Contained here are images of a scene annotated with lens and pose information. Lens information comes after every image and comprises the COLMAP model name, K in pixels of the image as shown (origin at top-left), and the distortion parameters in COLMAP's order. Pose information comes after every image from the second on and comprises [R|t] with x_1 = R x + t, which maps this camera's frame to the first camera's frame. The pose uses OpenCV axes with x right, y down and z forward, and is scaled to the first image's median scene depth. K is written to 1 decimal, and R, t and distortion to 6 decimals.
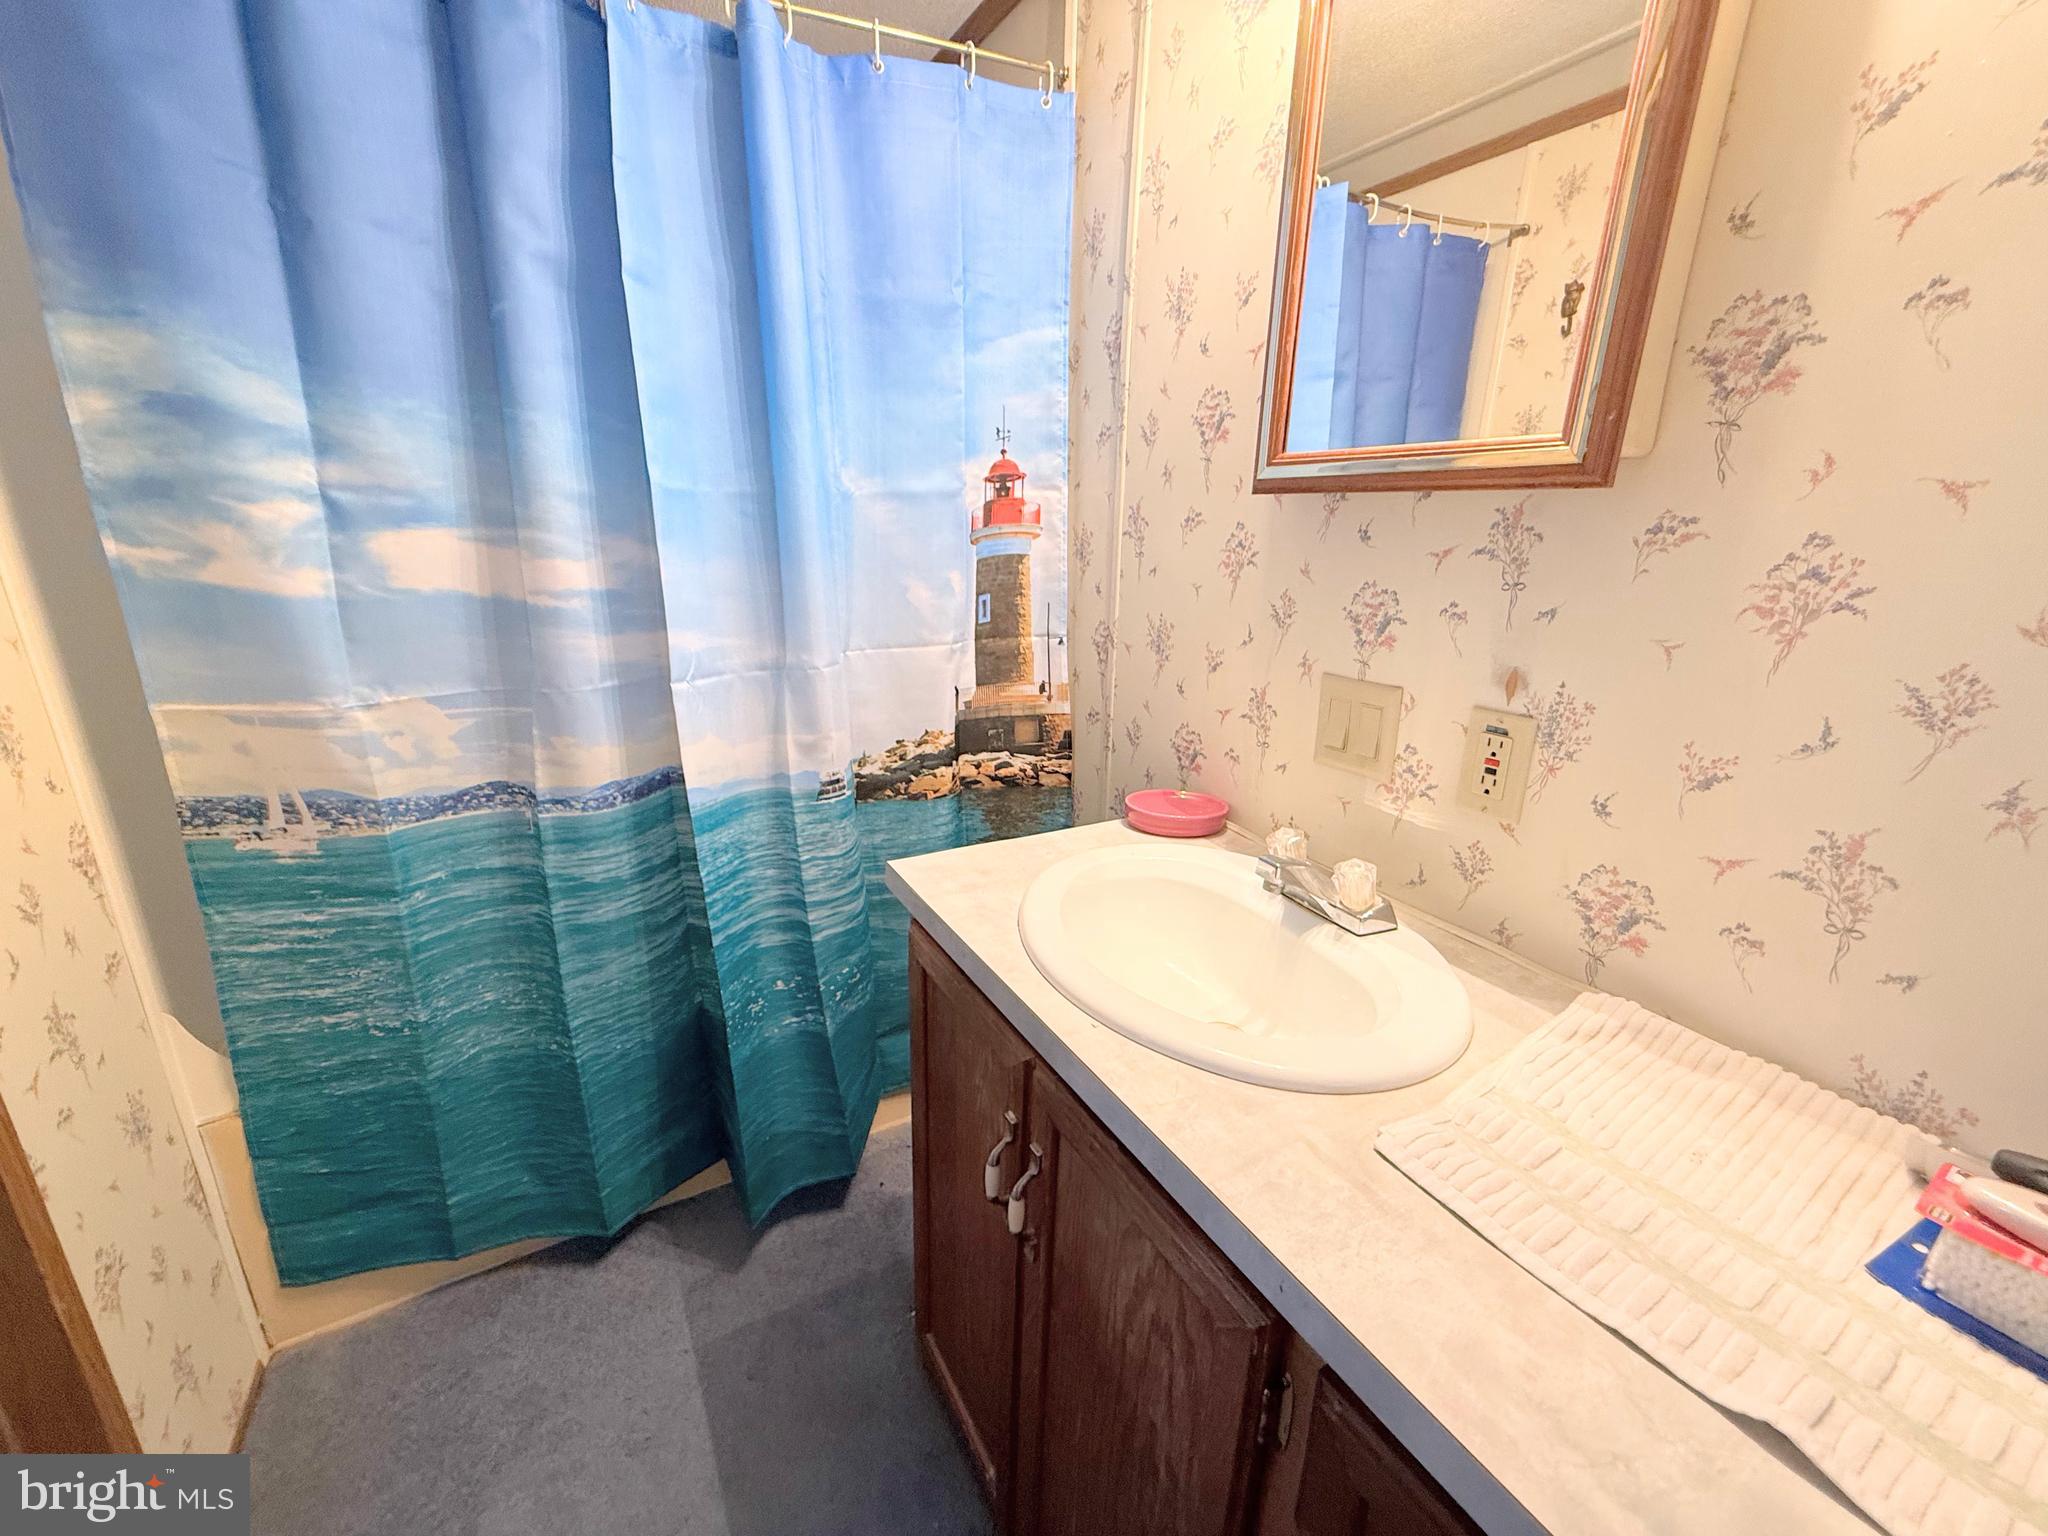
lens RADIAL K [[816.1, 0, 1022.9], [0, 816.1, 765.0], [0, 0, 1]] dist [0.000465, 0.000176]
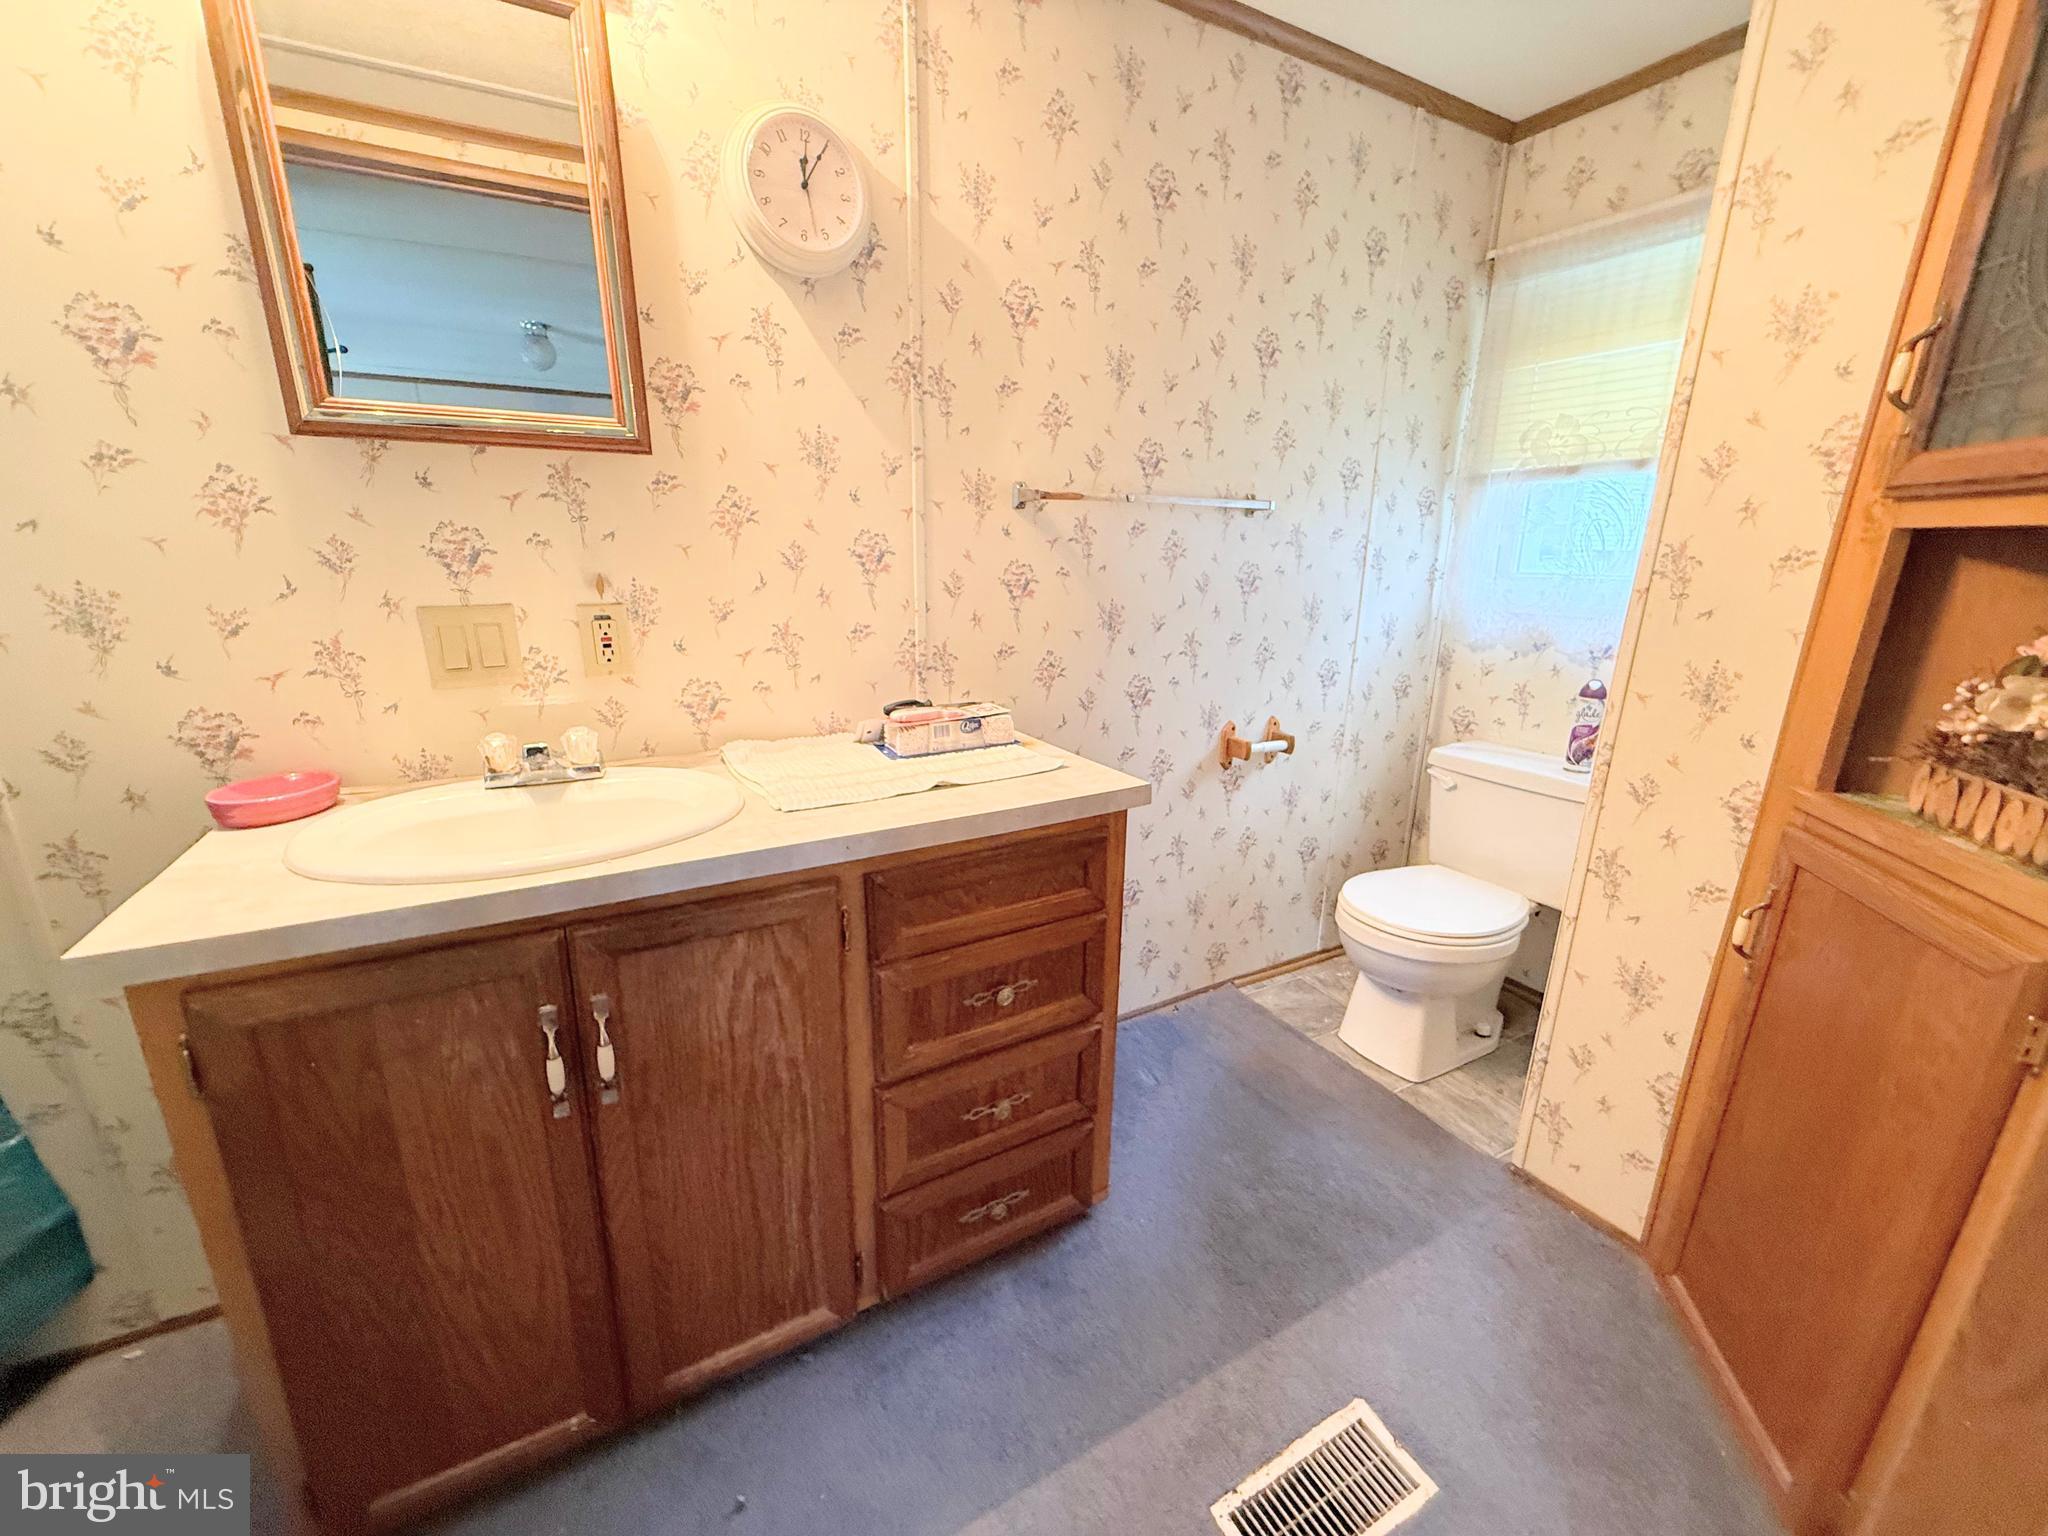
lens RADIAL K [[816.1, 0, 1018.8], [0, 816.1, 763.4], [0, 0, 1]] dist [0.000465, 0.000176]
pose [[0.012274, -0.276913, 0.960817, -0.677553], [0.280054, 0.923385, 0.262547, 0.018764], [-0.959906, 0.265858, 0.088884, 0.157582]]
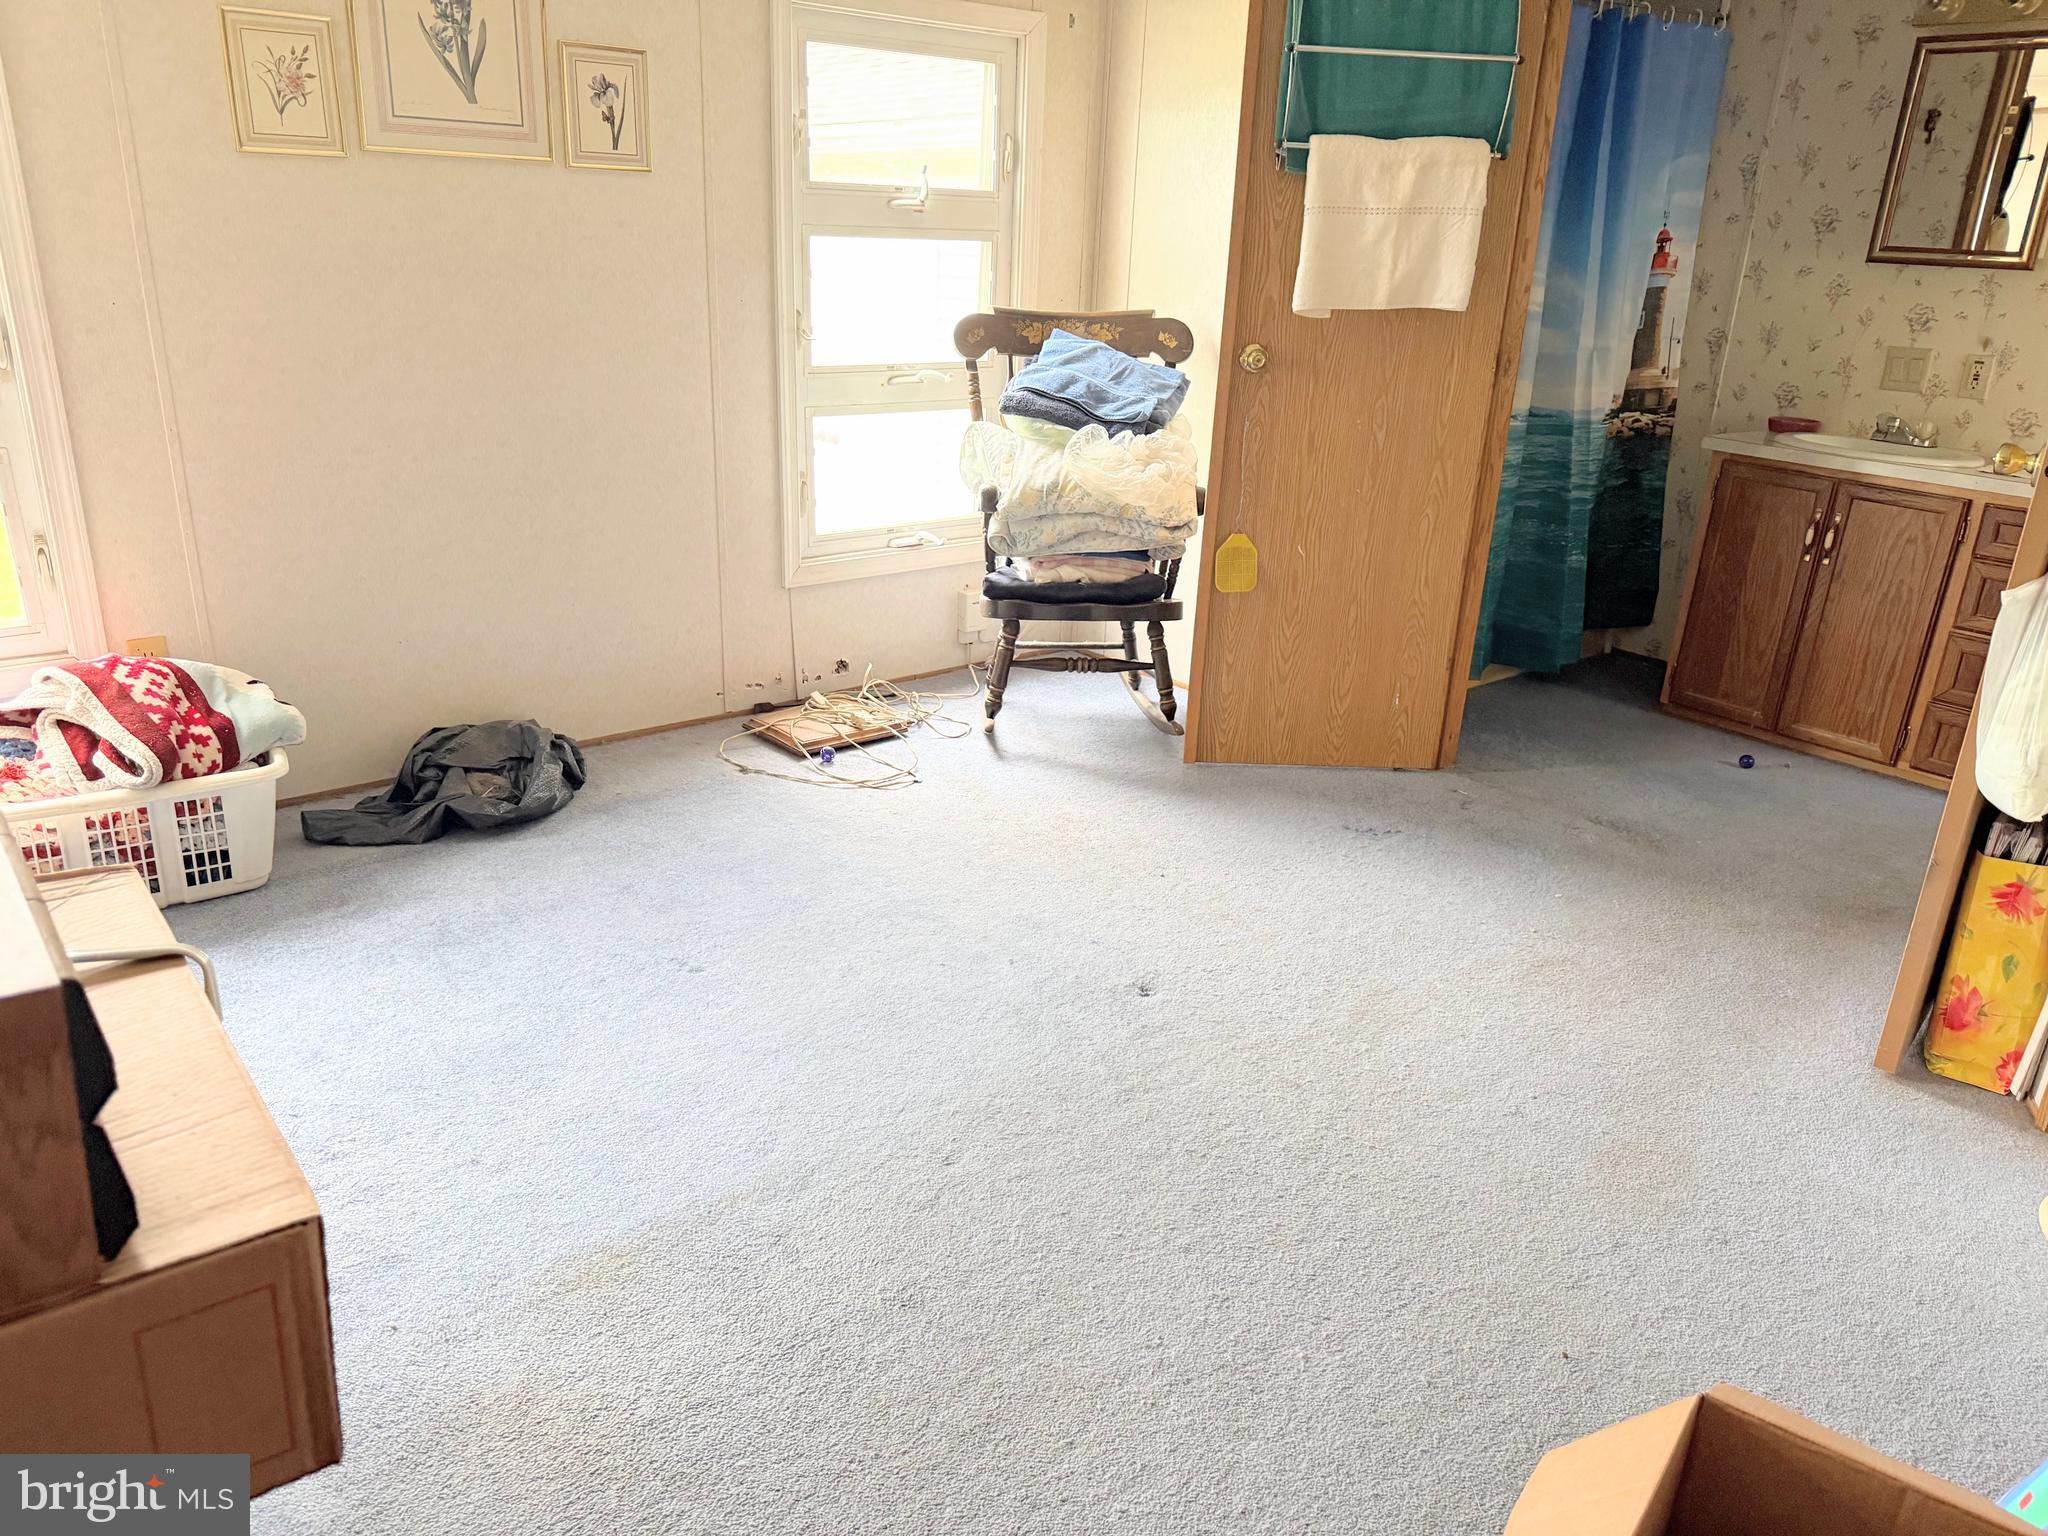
lens RADIAL K [[1439.2, 0, 1020.5], [0, 1439.2, 756.2], [0, 0, 1]] dist [-0.002143, -0.005162]
pose [[0.985043, -0.039089, 0.167816, -2.371972], [0.027502, 0.997109, 0.070827, 0.586402], [-0.170099, -0.065152, 0.983271, -2.231690]]
